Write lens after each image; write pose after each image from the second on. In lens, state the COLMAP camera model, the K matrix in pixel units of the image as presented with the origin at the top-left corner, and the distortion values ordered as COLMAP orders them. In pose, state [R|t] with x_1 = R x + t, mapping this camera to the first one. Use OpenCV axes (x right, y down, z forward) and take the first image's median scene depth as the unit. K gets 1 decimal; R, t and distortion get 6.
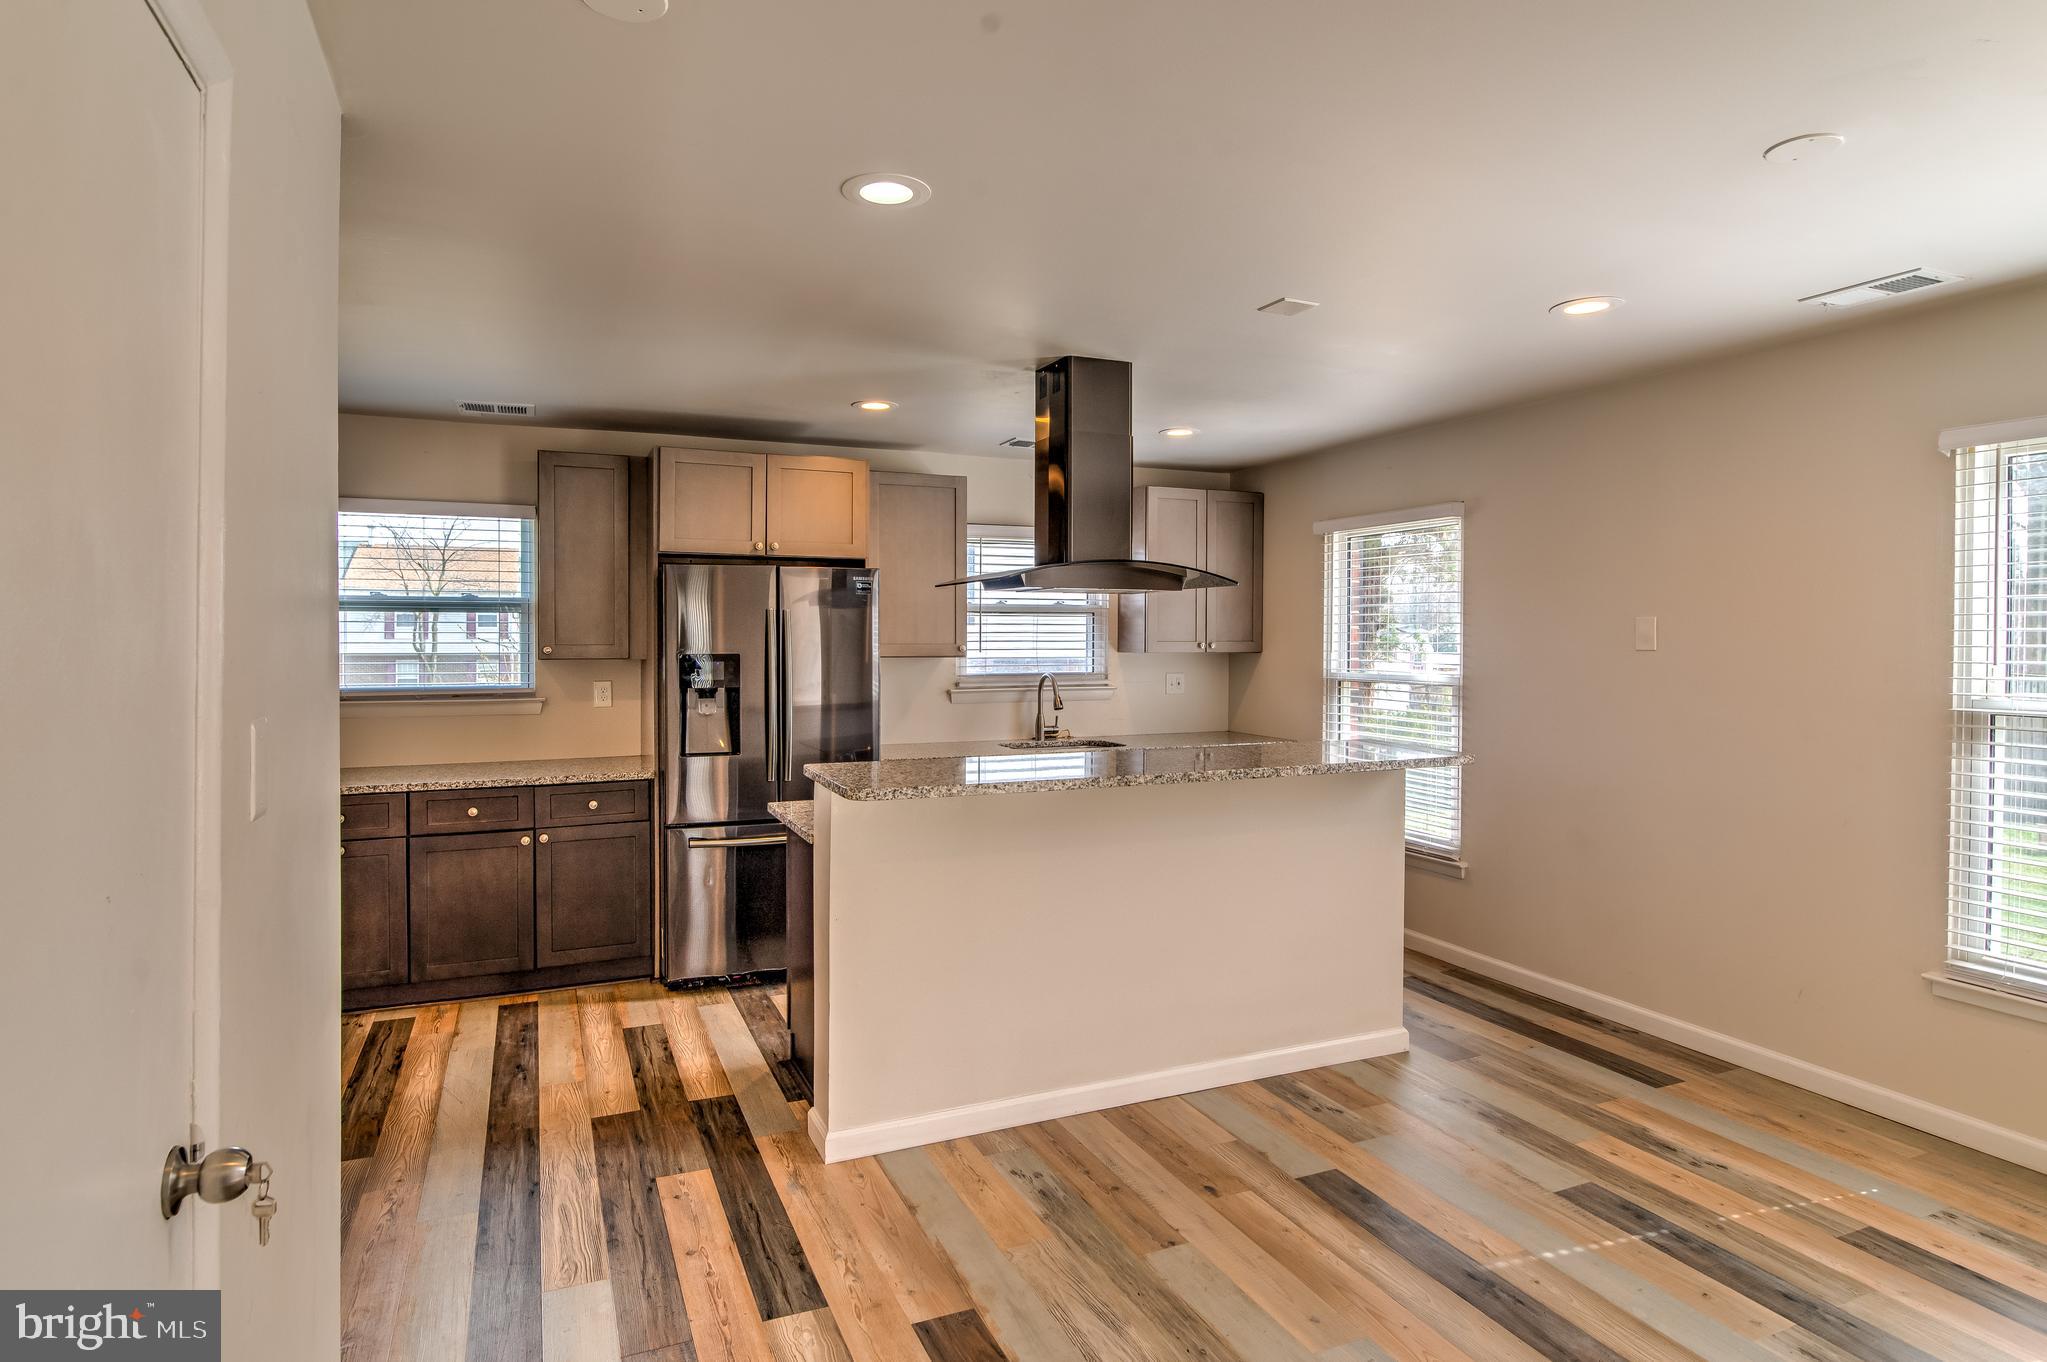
lens RADIAL K [[1120.5, 0, 993.4], [0, 1120.5, 652.8], [0, 0, 1]] dist [-0.003486, 0.002696]
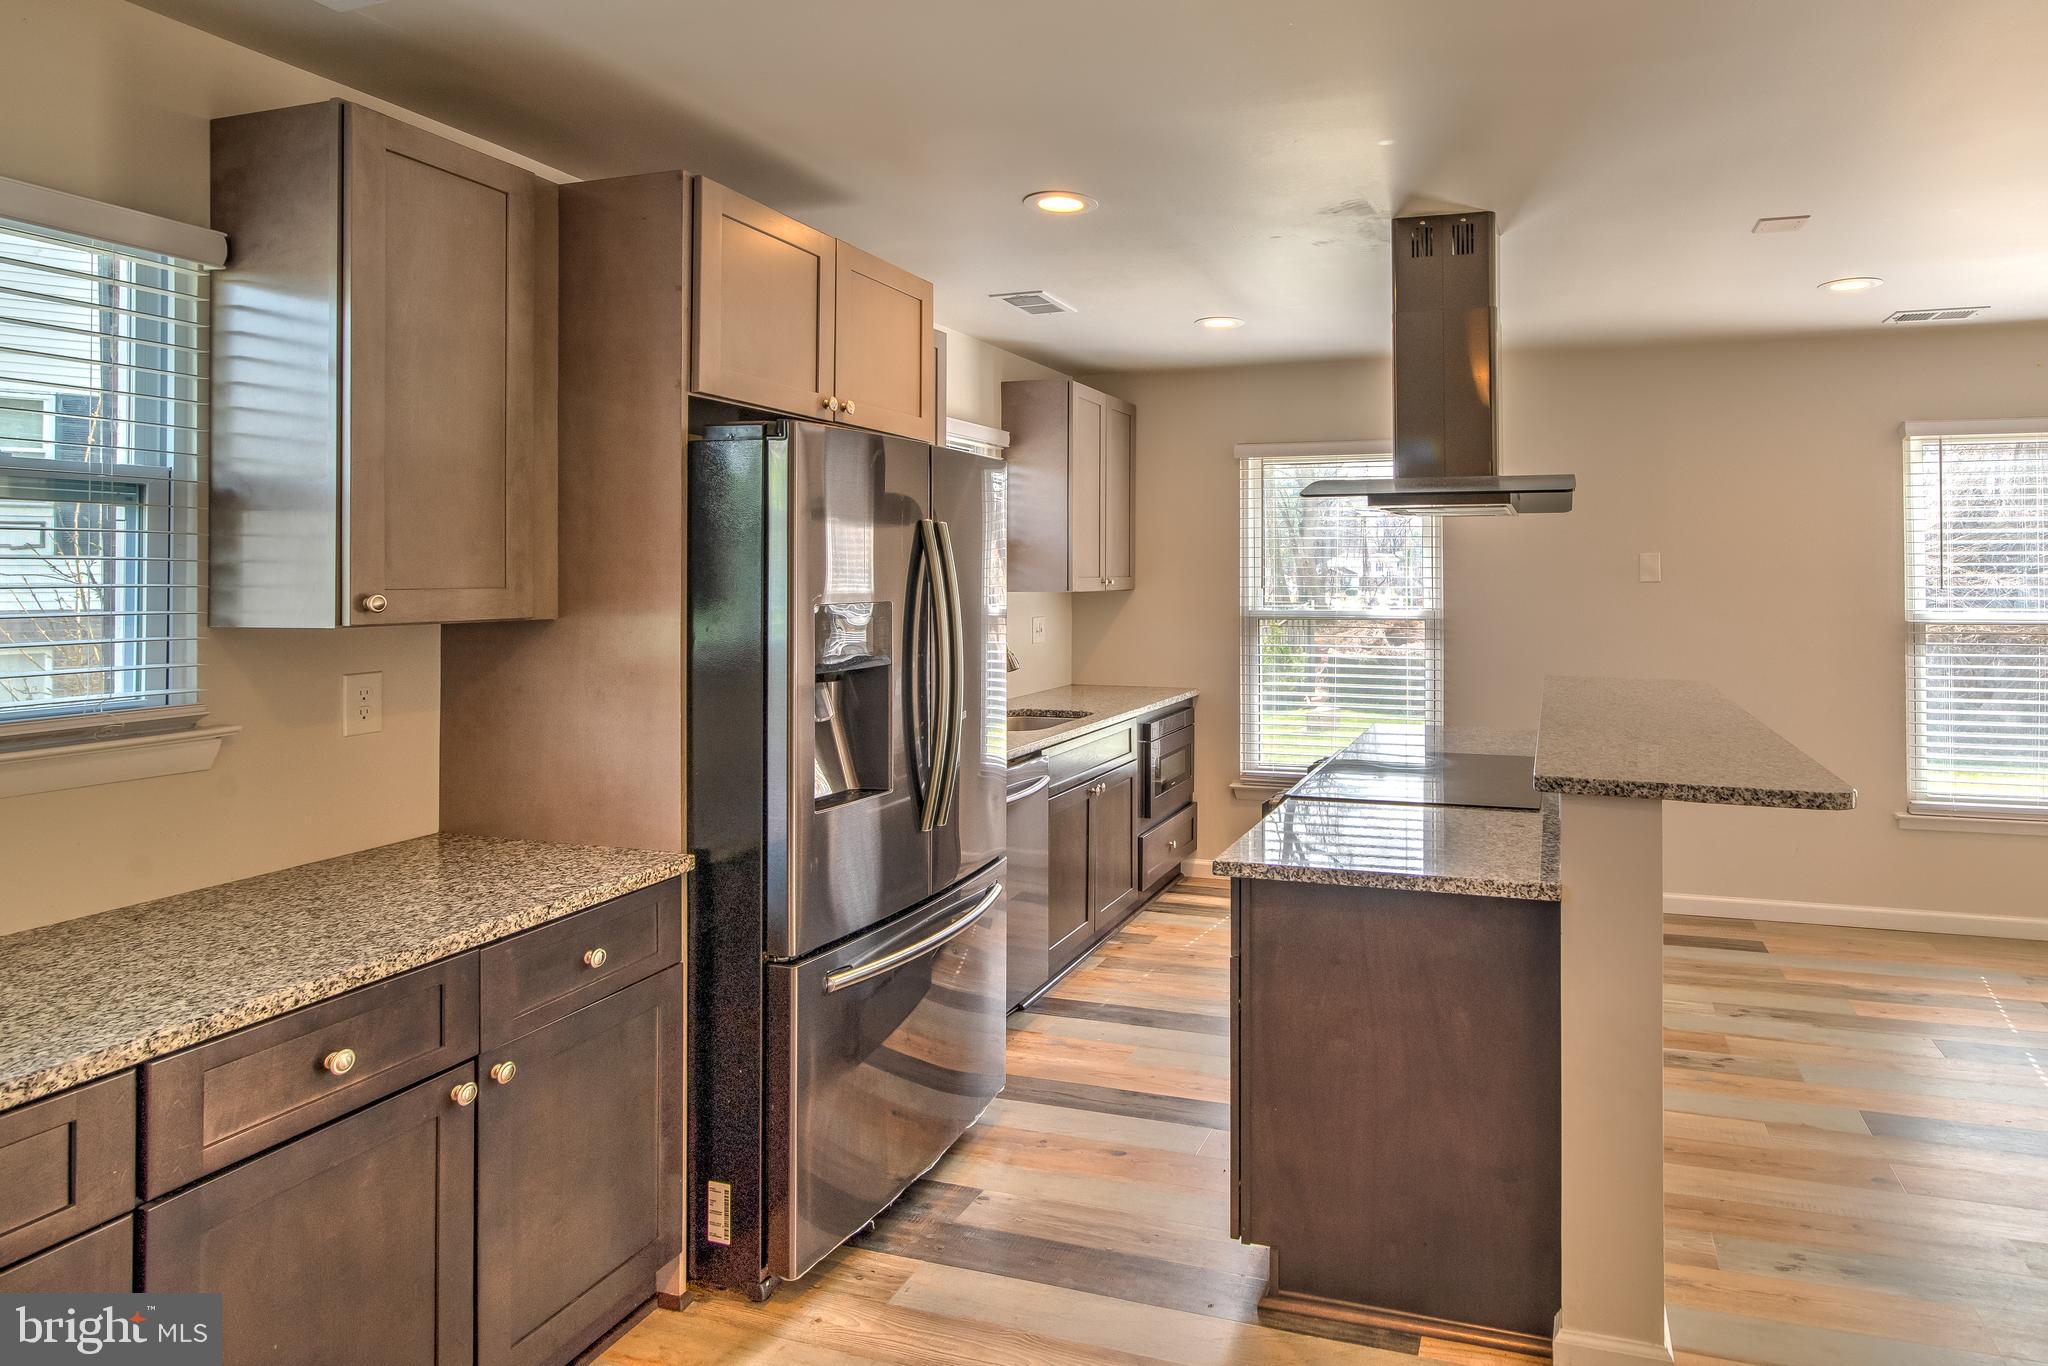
lens RADIAL K [[1142.1, 0, 1216.1], [0, 1142.1, 566.6], [0, 0, 1]] dist [-0.004526, -0.000372]
pose [[0.632453, 0.003851, 0.774589, -0.572650], [0.015714, 0.999718, -0.017801, -0.003767], [-0.774439, 0.023430, 0.632214, 0.558139]]
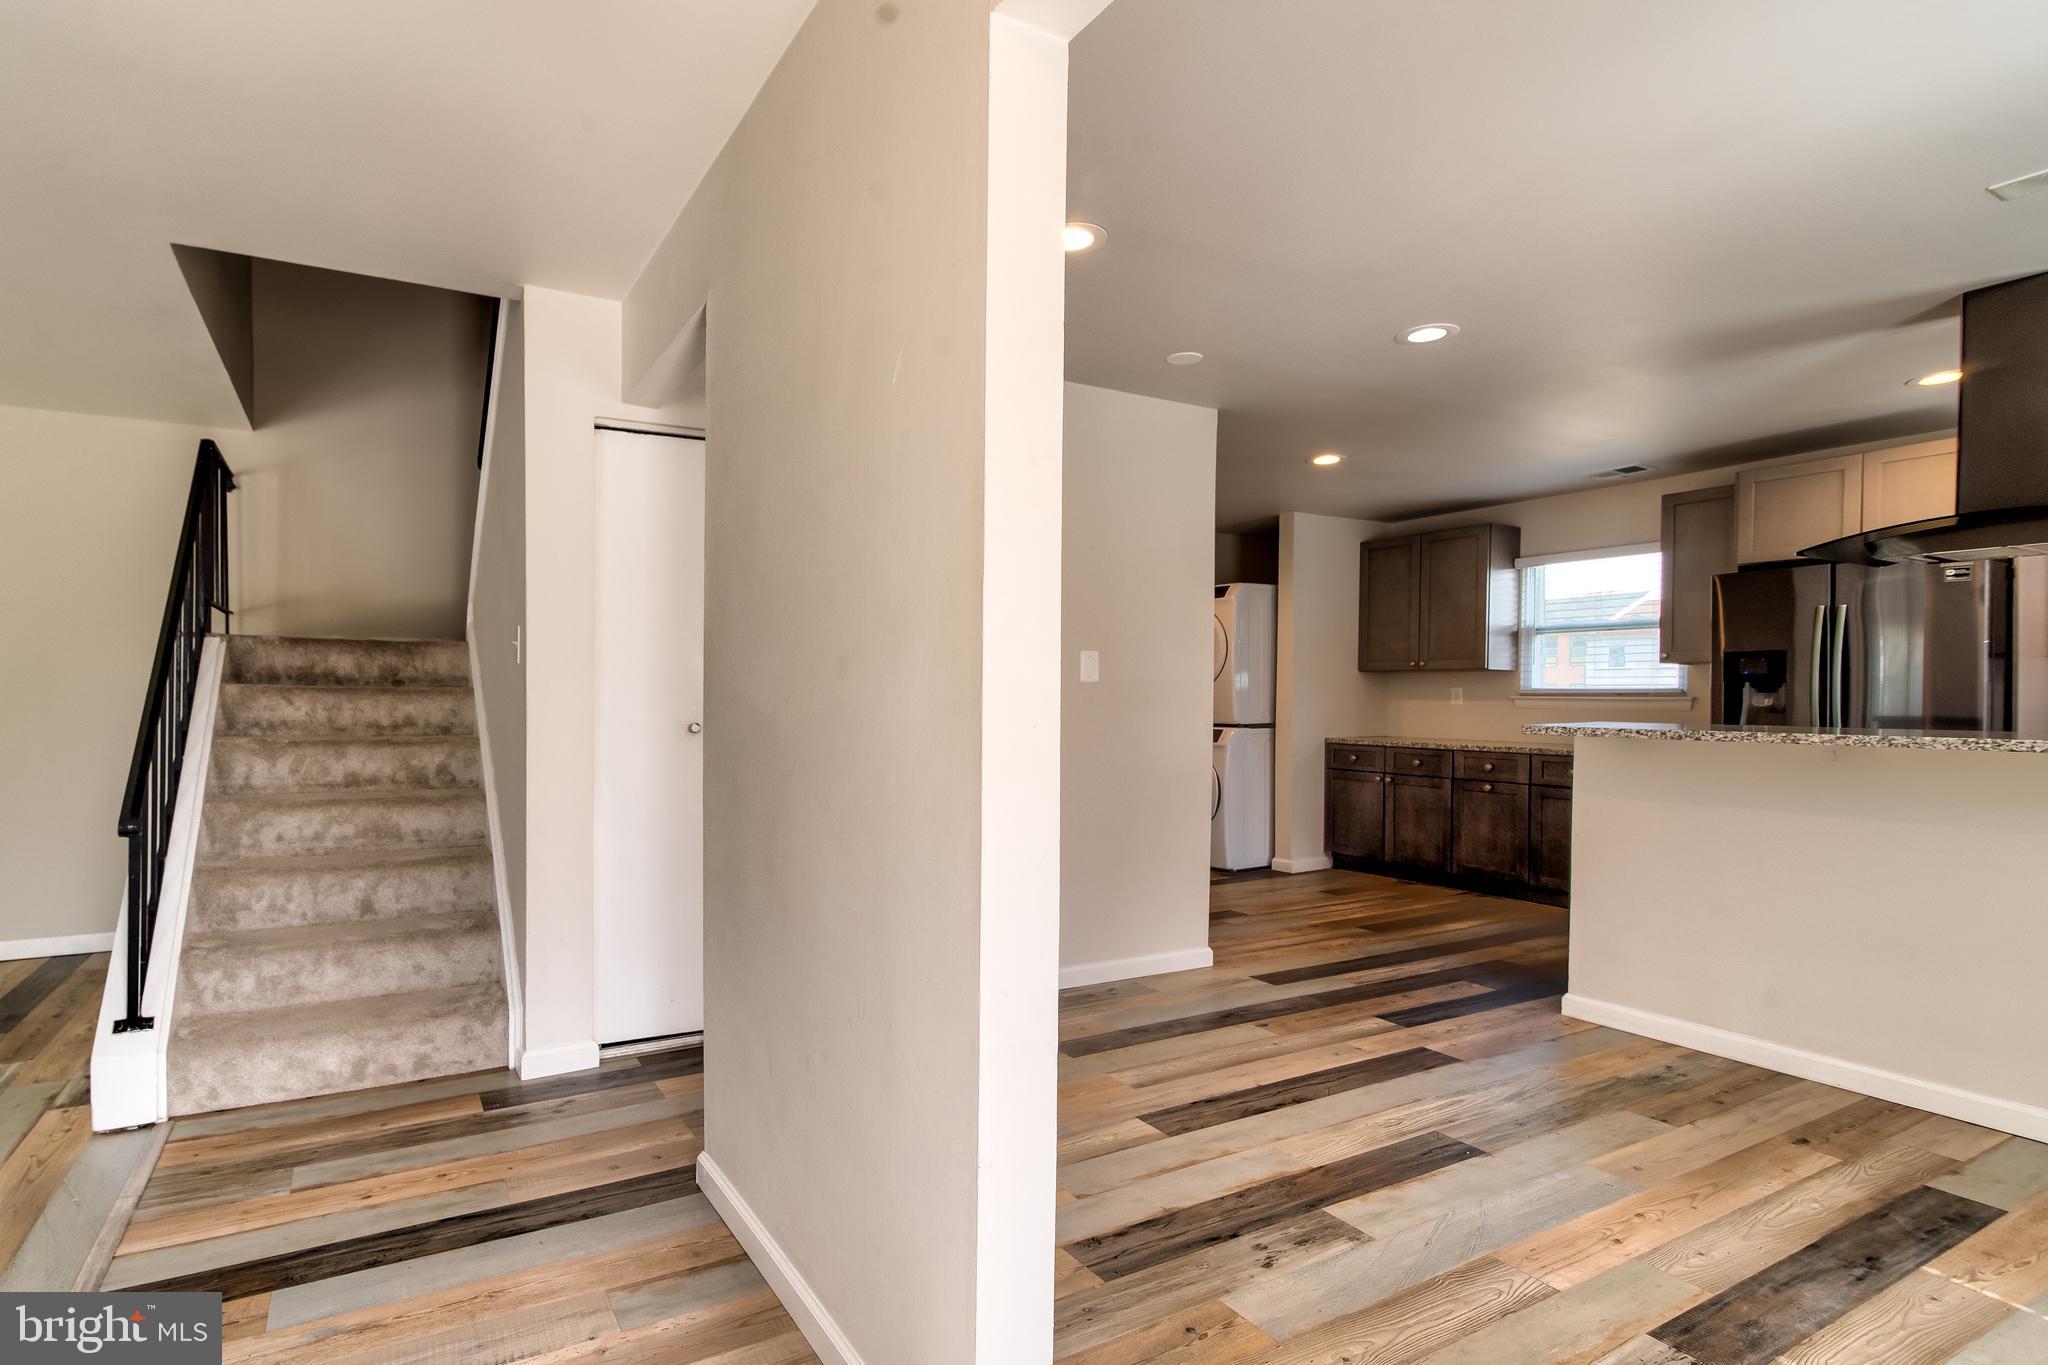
lens RADIAL K [[995.9, 0, 889.5], [0, 995.9, 708.1], [0, 0, 1]] dist [0.002736, 0.000224]
pose [[0.068541, 0.011943, -0.997577, 0.703045], [-0.021443, 0.999715, 0.010495, 0.068354], [0.997418, 0.020672, 0.068777, 0.078482]]
